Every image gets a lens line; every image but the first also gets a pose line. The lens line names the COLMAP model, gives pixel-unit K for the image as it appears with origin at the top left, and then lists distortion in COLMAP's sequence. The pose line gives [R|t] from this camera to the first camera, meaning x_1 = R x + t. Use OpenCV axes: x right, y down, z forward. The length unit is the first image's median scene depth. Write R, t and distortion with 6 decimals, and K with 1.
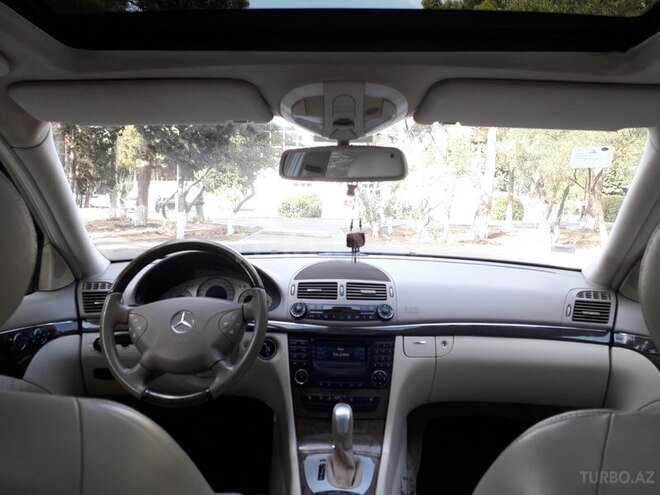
lens RADIAL K [[507.2, 0, 330.0], [0, 507.2, 247.5], [0, 0, 1]] dist [-0.004282, 0.001146]
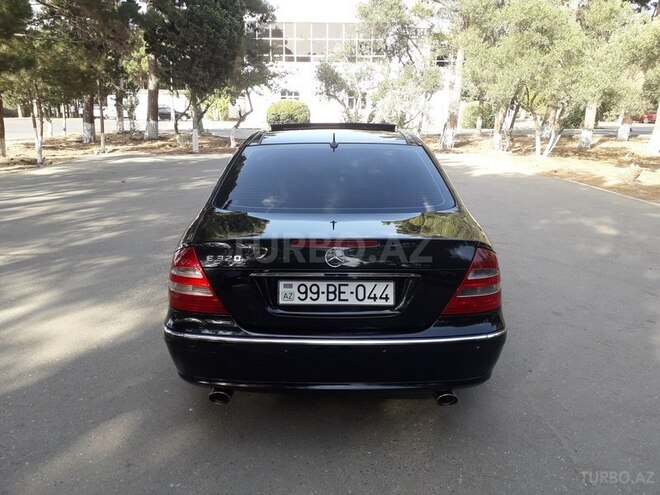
lens RADIAL K [[507.2, 0, 330.0], [0, 507.2, 247.5], [0, 0, 1]] dist [-0.004282, 0.001146]
pose [[0.999519, -0.016027, 0.026544, -0.009129], [0.010974, 0.983496, 0.180598, -0.004846], [-0.029001, -0.180220, 0.983199, -0.173386]]
